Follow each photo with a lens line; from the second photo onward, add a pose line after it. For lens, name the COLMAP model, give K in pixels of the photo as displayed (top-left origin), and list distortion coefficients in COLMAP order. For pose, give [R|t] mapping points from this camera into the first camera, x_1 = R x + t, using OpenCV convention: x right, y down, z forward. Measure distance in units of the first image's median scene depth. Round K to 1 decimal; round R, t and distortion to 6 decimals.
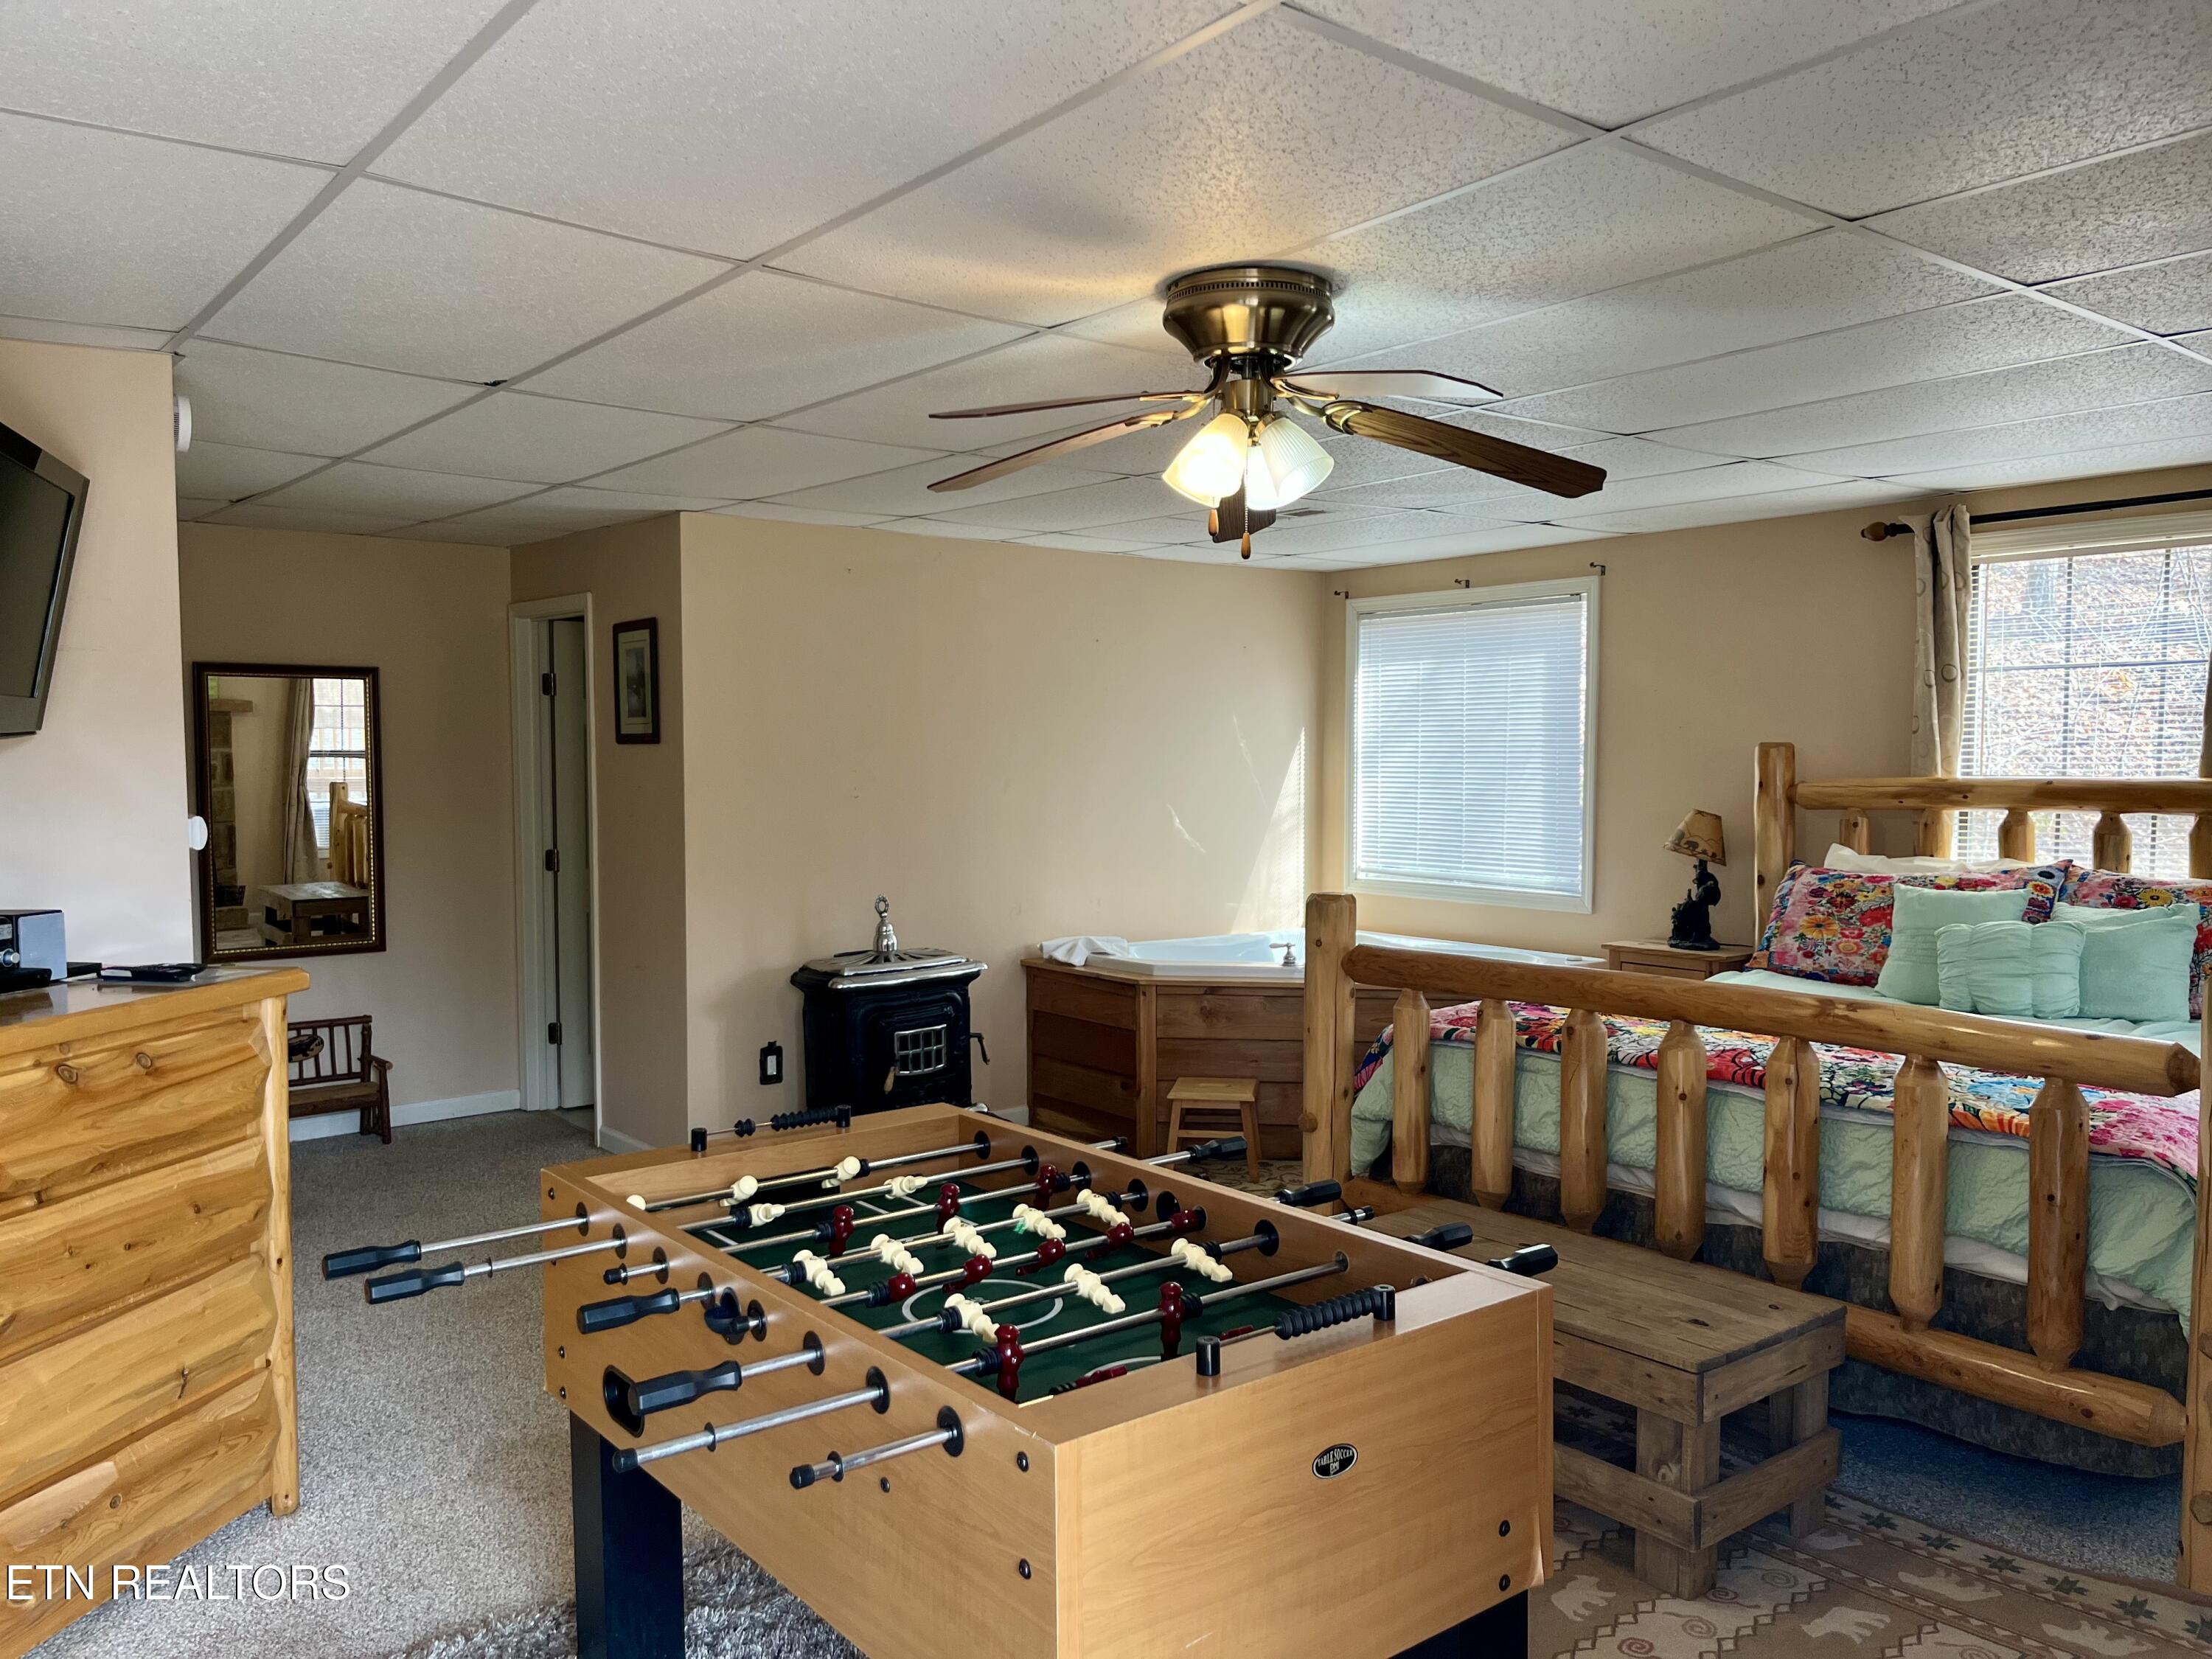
lens RADIAL K [[1659.2, 0, 1106.0], [0, 1659.2, 829.5], [0, 0, 1]] dist [0.008053, 0.000856]
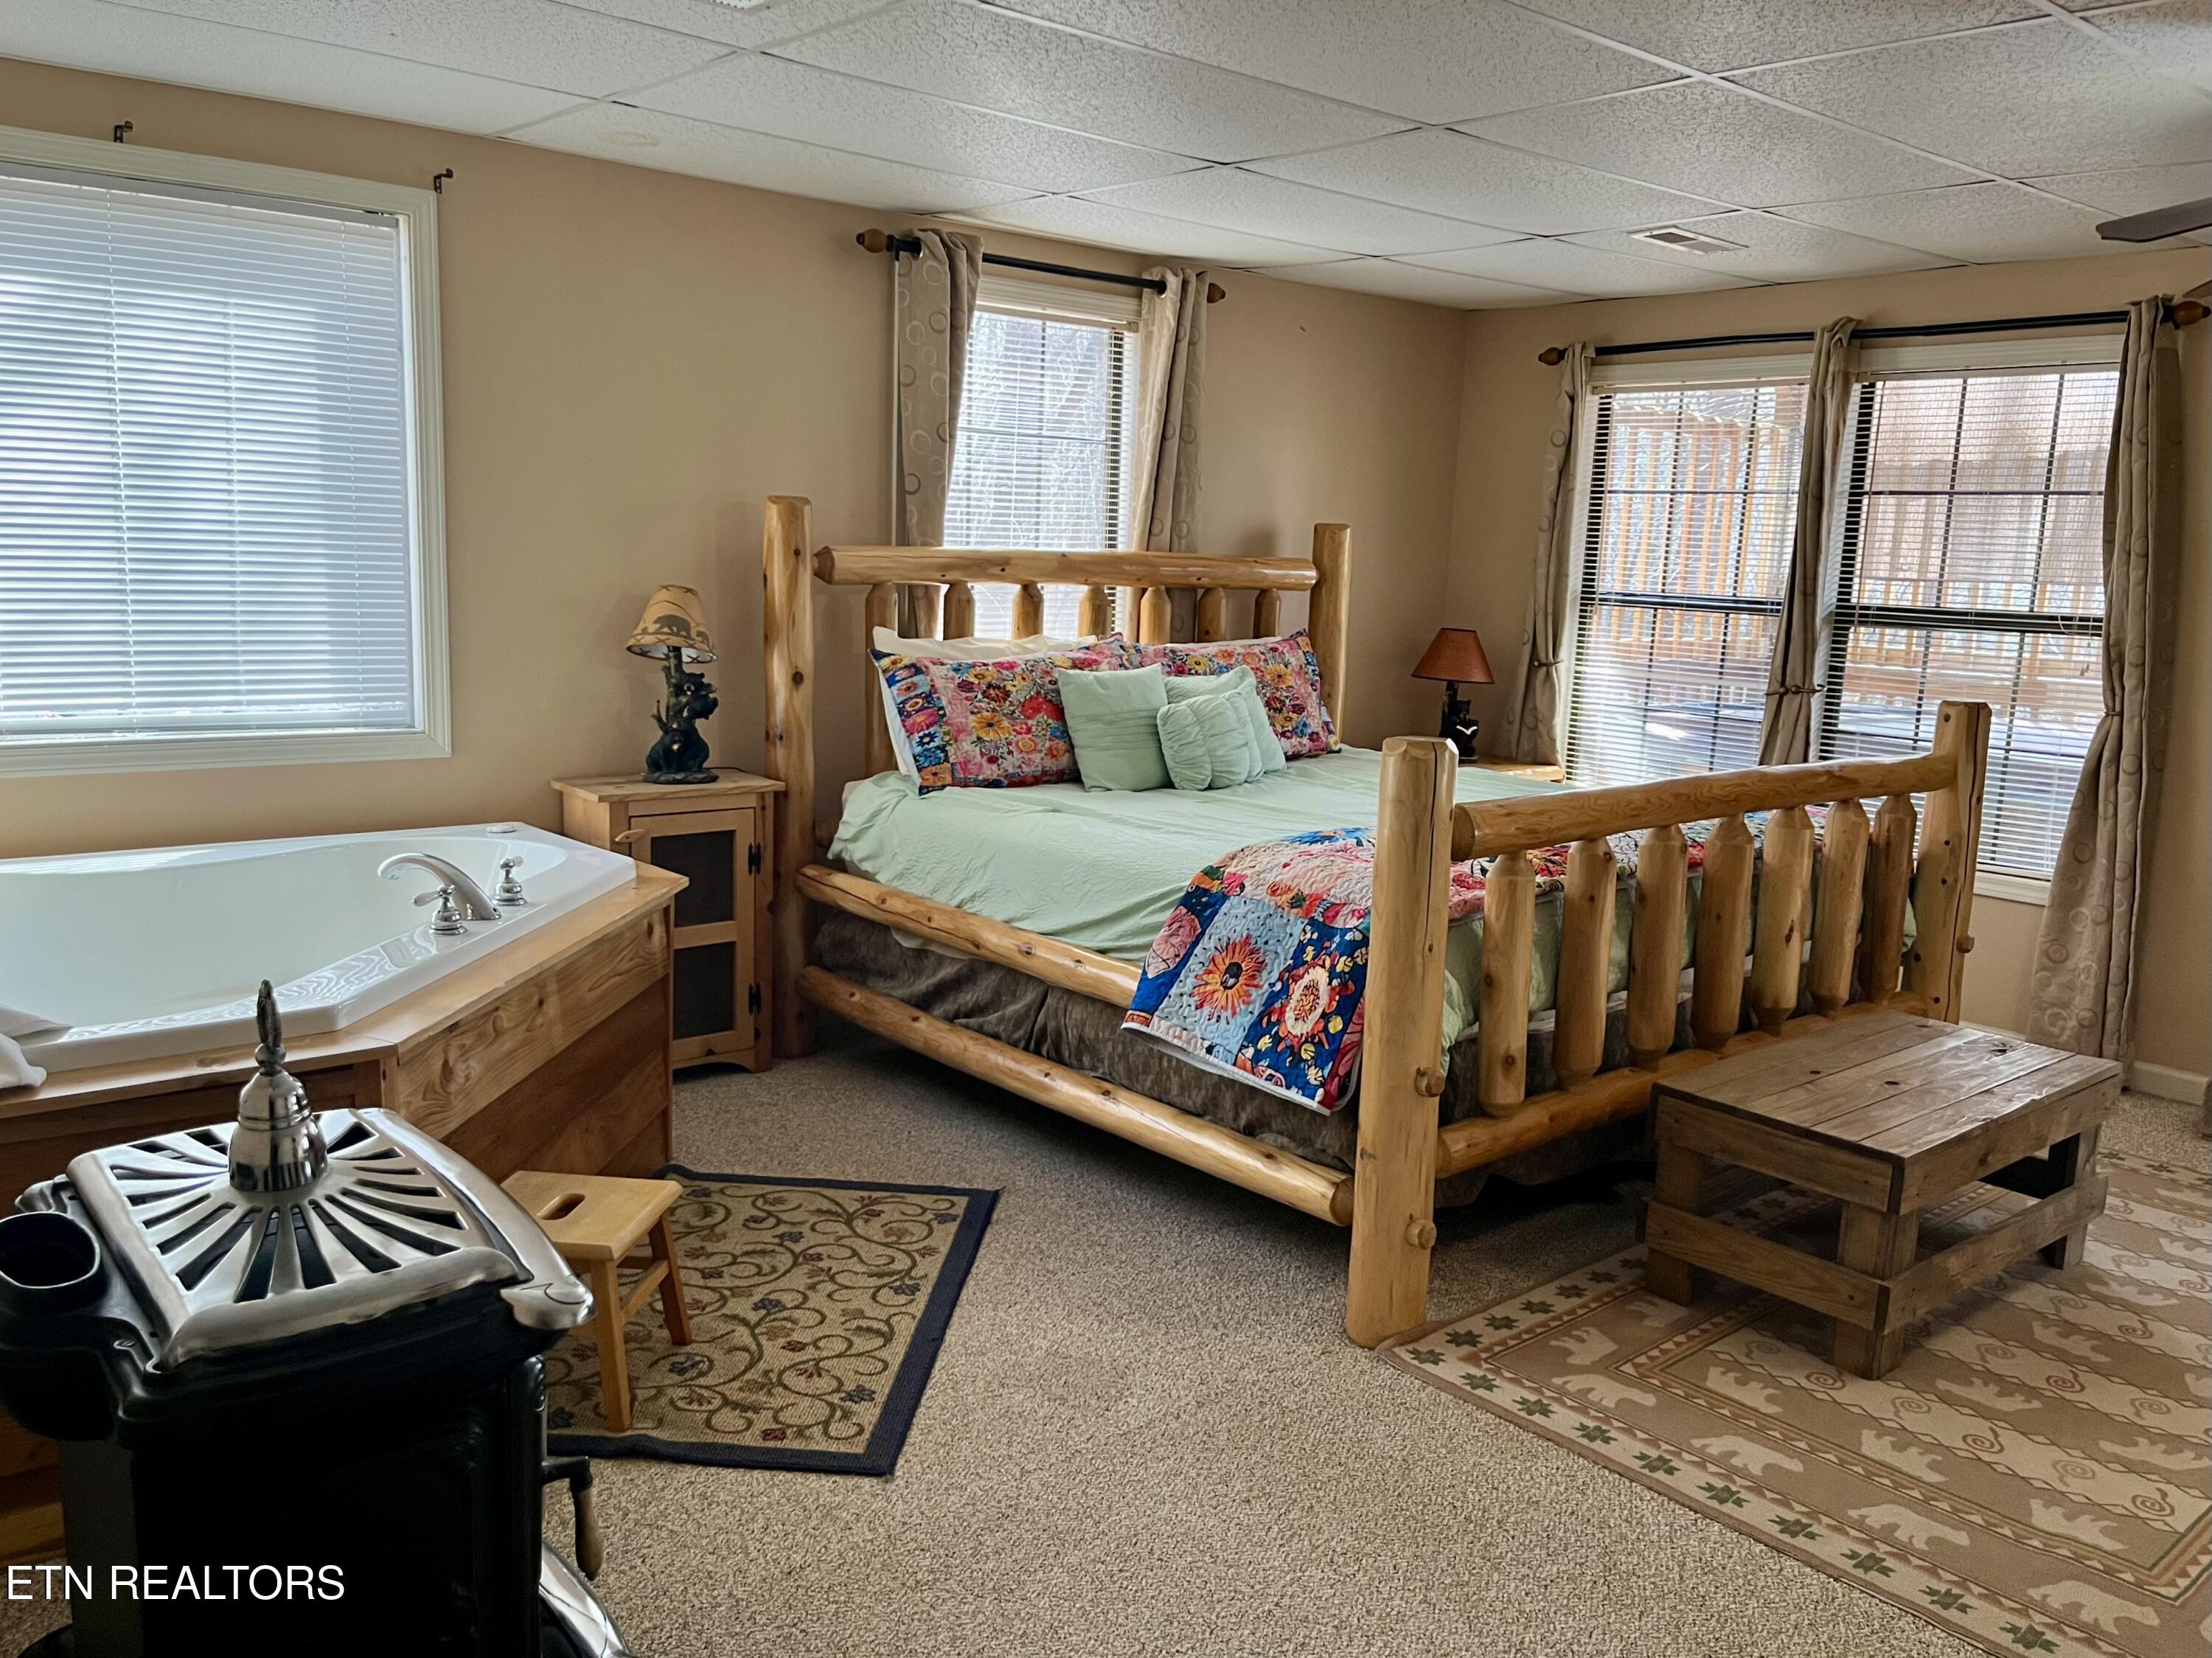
lens RADIAL K [[1659.1, 0, 1106.0], [0, 1659.1, 829.0], [0, 0, 1]] dist [0.008053, 0.000856]
pose [[-0.012360, -0.164536, 0.986294, -0.418375], [0.008818, 0.986313, 0.164650, -0.028731], [-0.999885, 0.010732, -0.010740, 0.950763]]
